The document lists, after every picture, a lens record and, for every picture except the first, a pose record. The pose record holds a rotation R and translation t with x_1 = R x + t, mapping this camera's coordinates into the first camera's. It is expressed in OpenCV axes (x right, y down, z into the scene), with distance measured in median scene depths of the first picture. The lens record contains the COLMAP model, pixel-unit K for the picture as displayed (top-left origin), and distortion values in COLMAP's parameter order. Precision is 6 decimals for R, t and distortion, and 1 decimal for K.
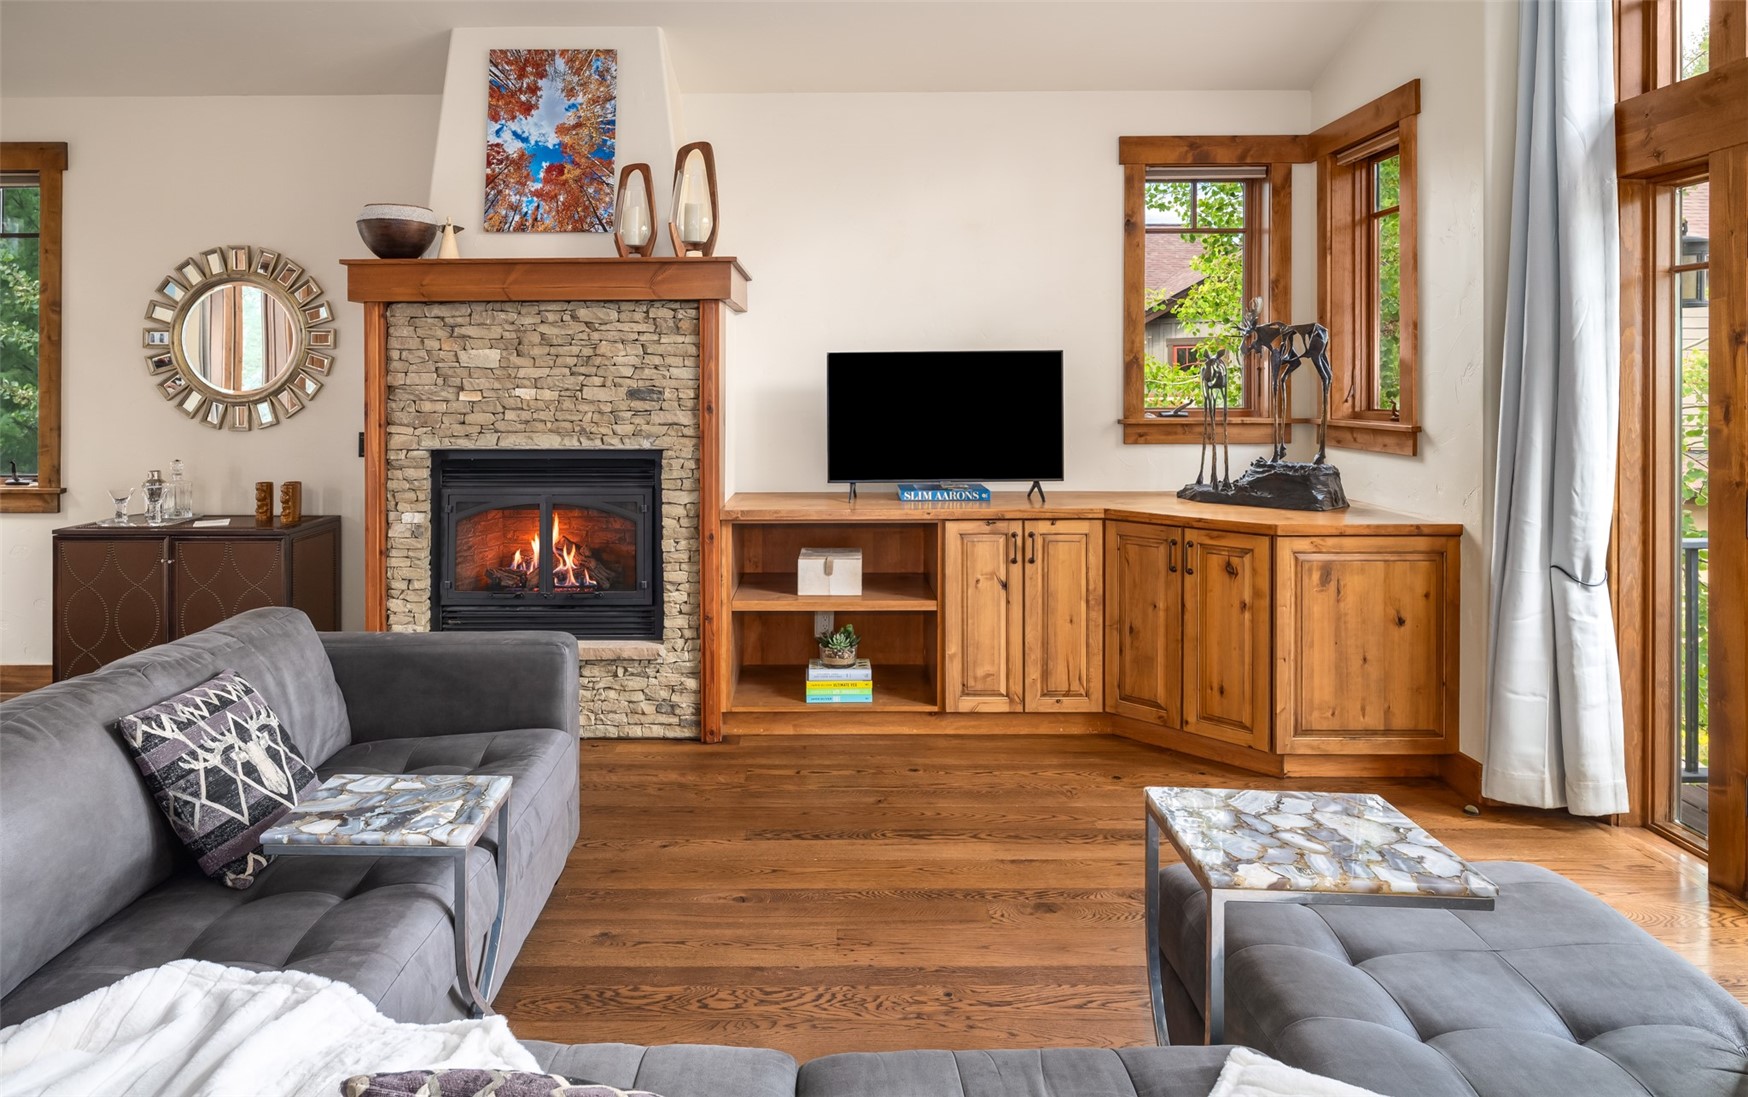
lens RADIAL K [[1014.9, 0, 872.2], [0, 1014.9, 389.6], [0, 0, 1]] dist [-0.000429, -0.000629]
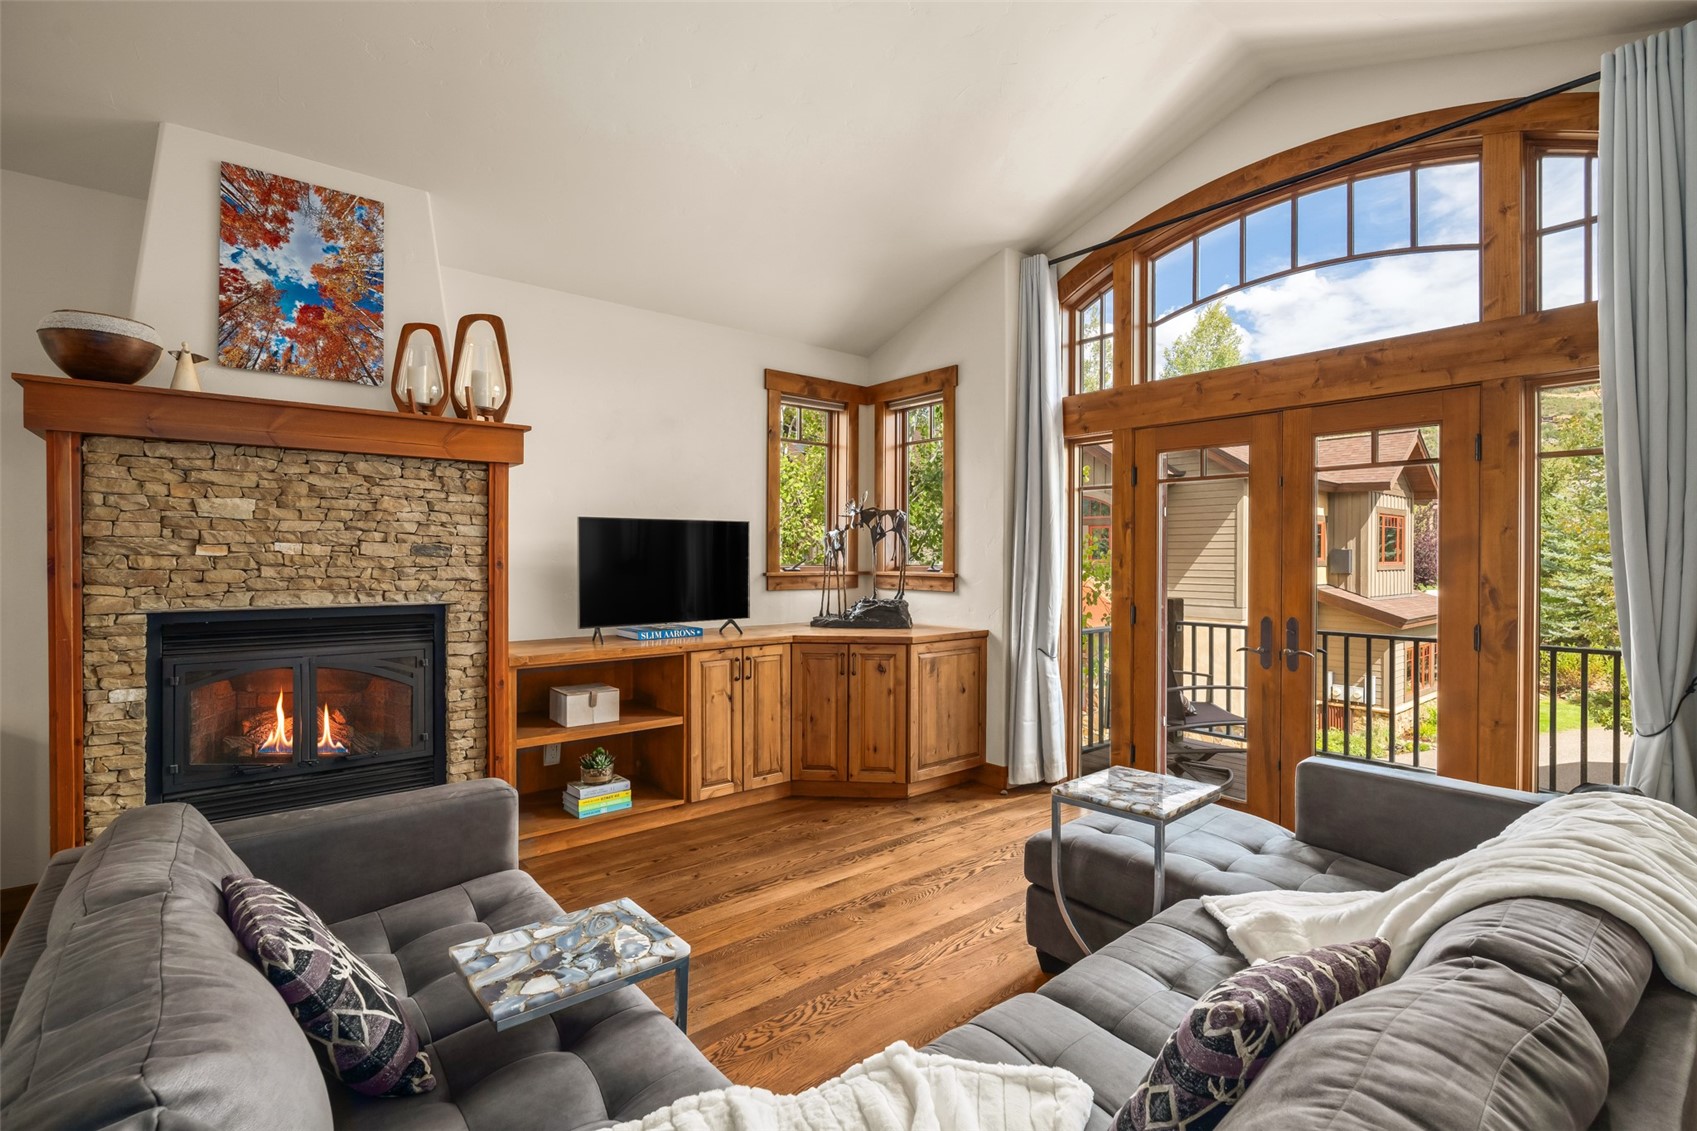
lens RADIAL K [[778.7, 0, 848.5], [0, 778.7, 565.5], [0, 0, 1]] dist [-0.000687, 0.000094]
pose [[0.768500, -0.002696, 0.639844, -0.402925], [-0.001630, 0.999980, 0.006171, 0.014368], [-0.639848, -0.005786, 0.768480, 0.126727]]
